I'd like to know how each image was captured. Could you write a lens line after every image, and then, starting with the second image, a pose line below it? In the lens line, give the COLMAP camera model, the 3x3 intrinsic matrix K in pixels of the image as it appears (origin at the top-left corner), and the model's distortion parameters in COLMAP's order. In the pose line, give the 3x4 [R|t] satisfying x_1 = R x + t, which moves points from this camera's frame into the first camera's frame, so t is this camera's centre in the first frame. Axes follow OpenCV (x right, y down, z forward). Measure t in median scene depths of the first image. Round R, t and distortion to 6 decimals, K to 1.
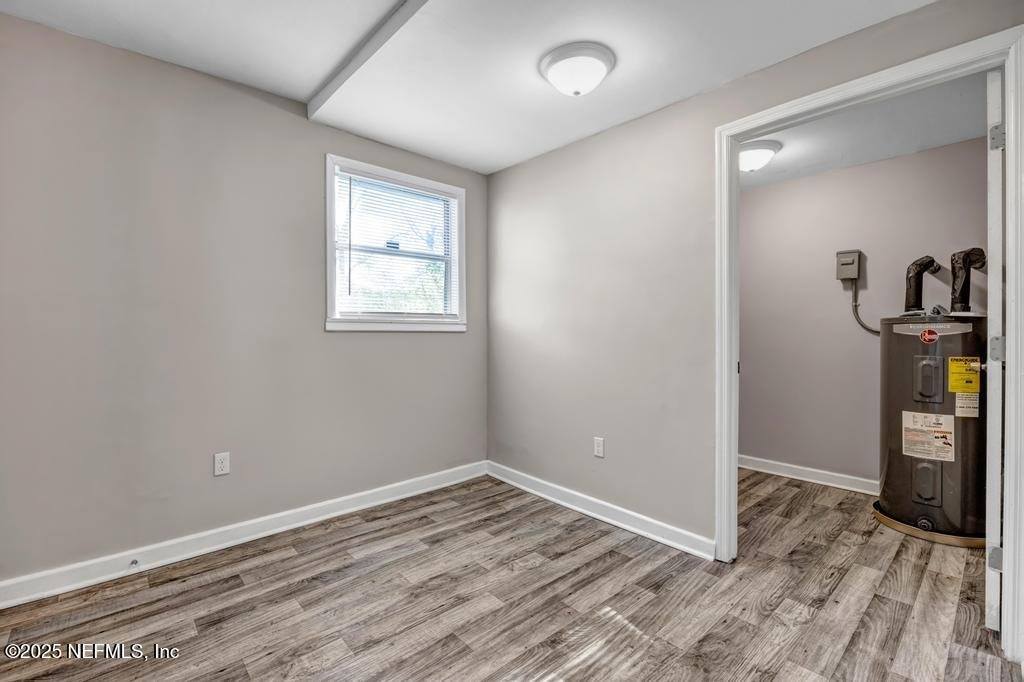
lens RADIAL K [[450.9, 0, 510.0], [0, 450.9, 336.4], [0, 0, 1]] dist [-0.014637, 0.001341]
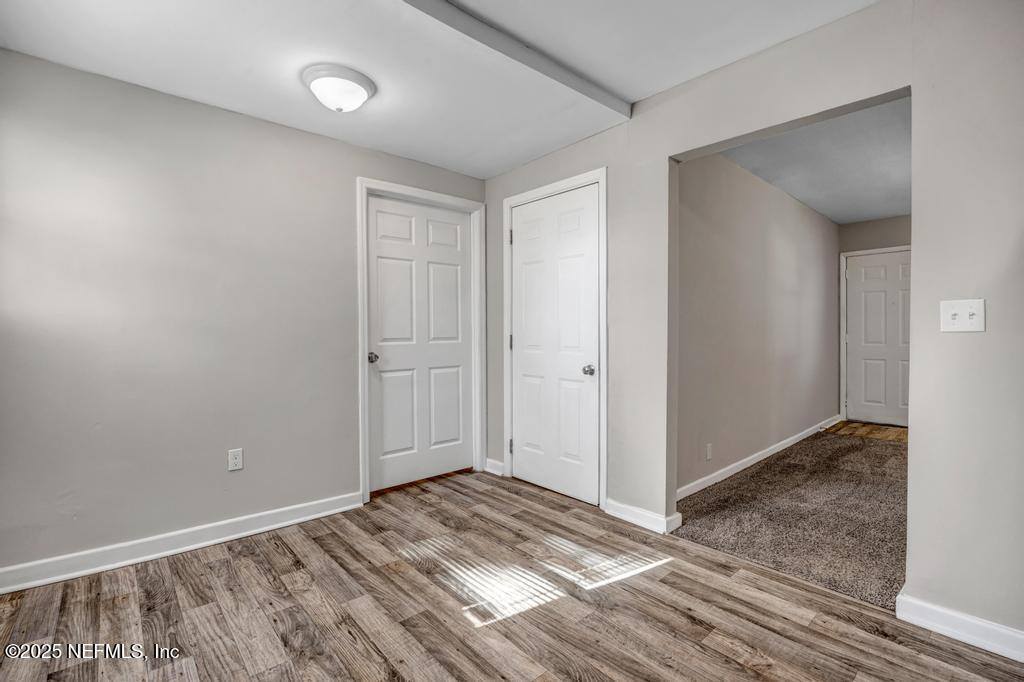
lens RADIAL K [[461.4, 0, 509.2], [0, 461.4, 337.1], [0, 0, 1]] dist [-0.015254, 0.000273]
pose [[0.010493, -0.008559, 0.999908, -0.809243], [0.010406, 0.999910, 0.008450, -0.001674], [-0.999891, 0.010317, 0.010582, 0.500318]]
